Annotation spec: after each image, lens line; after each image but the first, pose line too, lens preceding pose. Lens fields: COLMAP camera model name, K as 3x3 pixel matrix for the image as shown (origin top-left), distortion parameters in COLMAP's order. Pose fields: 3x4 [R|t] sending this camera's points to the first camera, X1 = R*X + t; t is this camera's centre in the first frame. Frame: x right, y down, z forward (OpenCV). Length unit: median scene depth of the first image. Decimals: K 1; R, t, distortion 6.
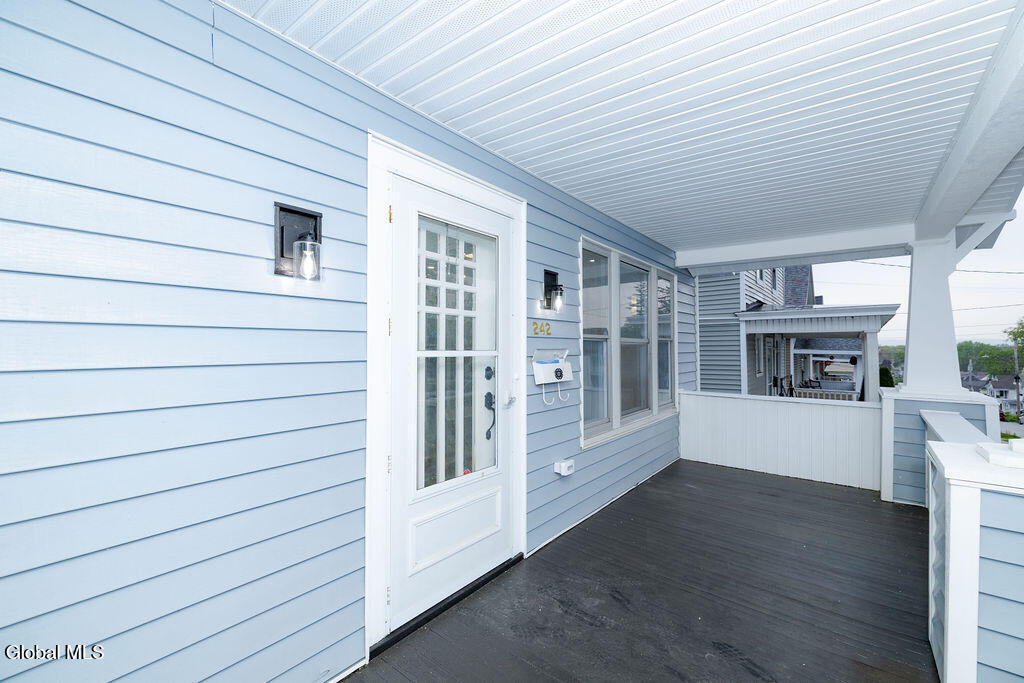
lens RADIAL K [[426.1, 0, 512.0], [0, 426.1, 341.5], [0, 0, 1]] dist [0.000832, 0.000045]
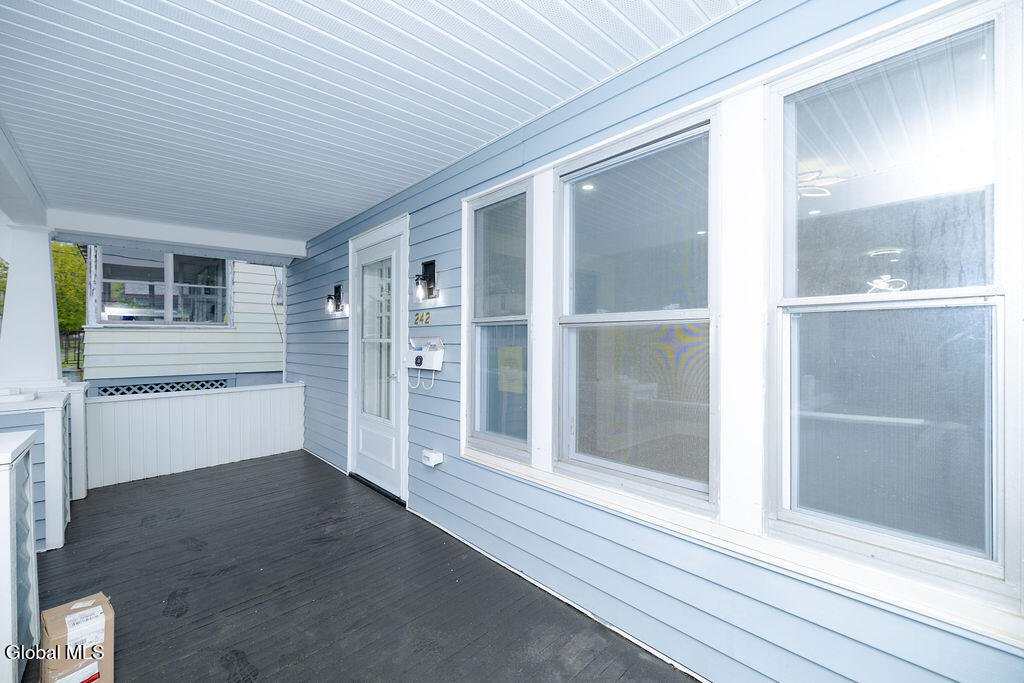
lens RADIAL K [[426.1, 0, 512.0], [0, 426.1, 341.5], [0, 0, 1]] dist [0.000832, 0.000045]
pose [[-0.153669, 0.003368, -0.988117, 1.109668], [0.016147, 0.999869, 0.000897, 0.031504], [0.987990, -0.015817, -0.153704, 1.396050]]
